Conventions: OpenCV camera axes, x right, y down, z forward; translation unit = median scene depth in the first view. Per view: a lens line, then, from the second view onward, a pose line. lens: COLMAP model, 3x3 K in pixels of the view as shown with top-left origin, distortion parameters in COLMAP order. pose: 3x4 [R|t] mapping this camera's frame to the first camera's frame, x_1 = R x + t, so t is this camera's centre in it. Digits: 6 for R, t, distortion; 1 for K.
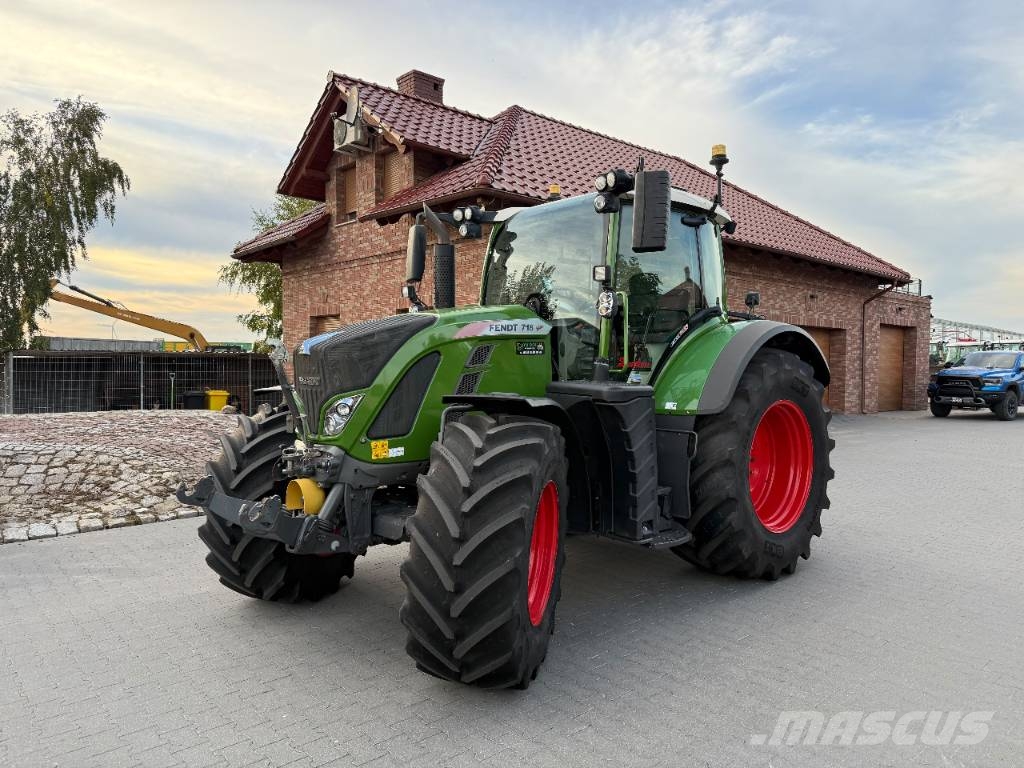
lens RADIAL K [[719.5, 0, 514.6], [0, 719.5, 384.4], [0, 0, 1]] dist [0.046709, -0.053991]
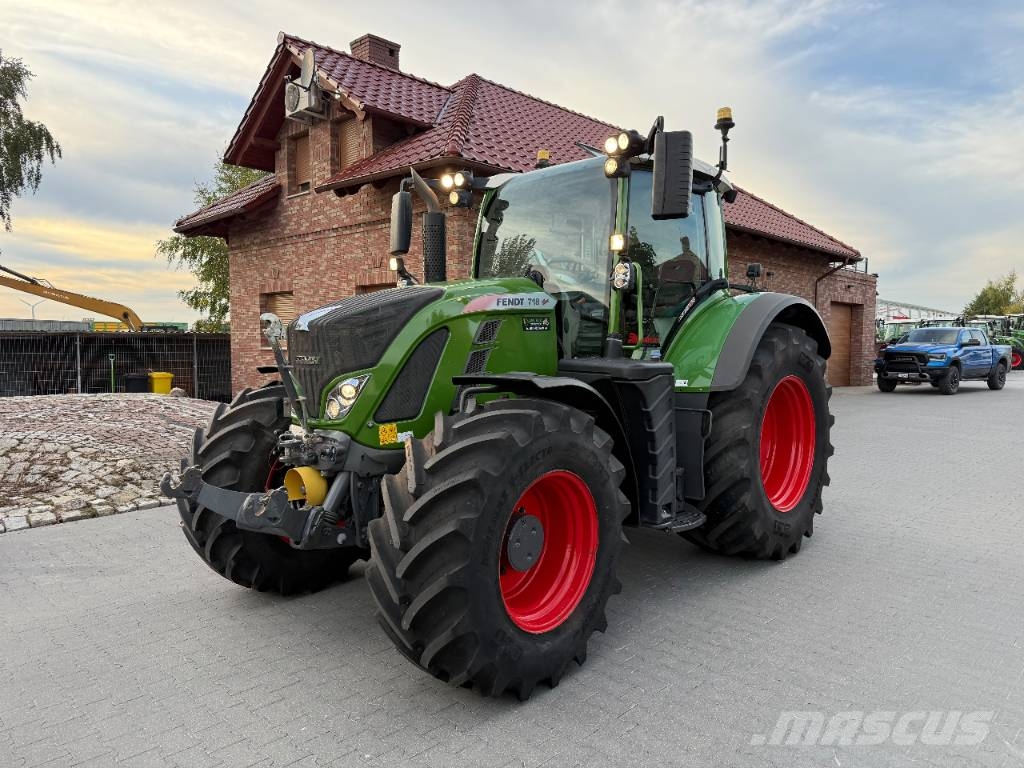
lens RADIAL K [[719.5, 0, 511.5], [0, 719.5, 387.8], [0, 0, 1]] dist [0.046709, -0.053991]
pose [[0.997262, -0.010413, 0.073210, -0.067041], [0.007969, 0.999404, 0.033600, 0.001619], [-0.073516, -0.032924, 0.996750, 0.053091]]
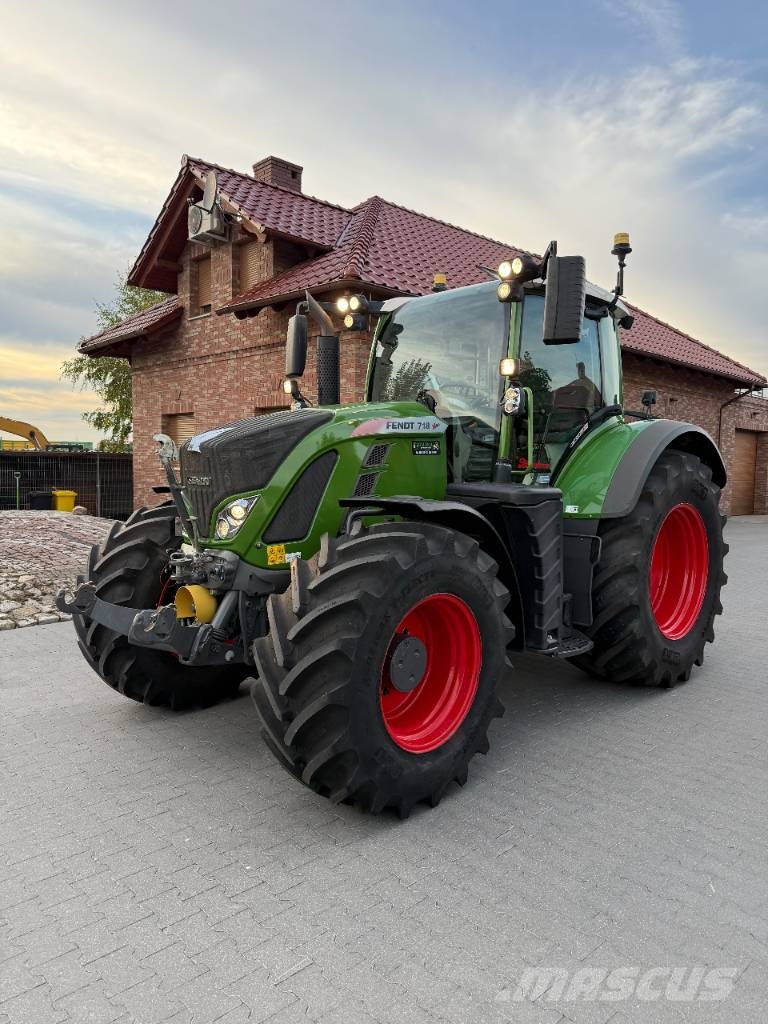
lens RADIAL K [[719.5, 0, 386.3], [0, 719.5, 519.9], [0, 0, 1]] dist [0.046709, -0.053991]
pose [[0.999255, 0.004639, 0.038311, -0.055739], [-0.006384, 0.998941, 0.045561, 0.001738], [-0.038059, -0.045772, 0.998227, 0.046045]]
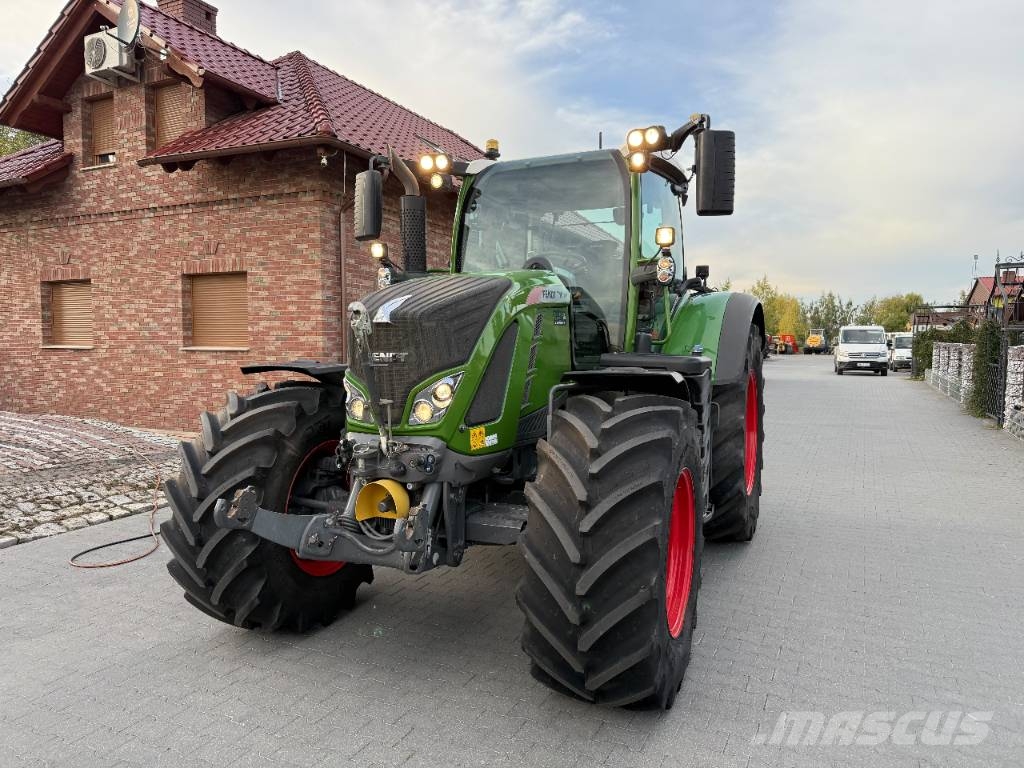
lens RADIAL K [[719.5, 0, 508.3], [0, 719.5, 387.3], [0, 0, 1]] dist [0.046709, -0.053991]
pose [[0.923799, -0.032034, 0.381535, -0.322391], [0.018101, 0.999034, 0.040053, -0.000112], [-0.382449, -0.030095, 0.923486, 0.155428]]
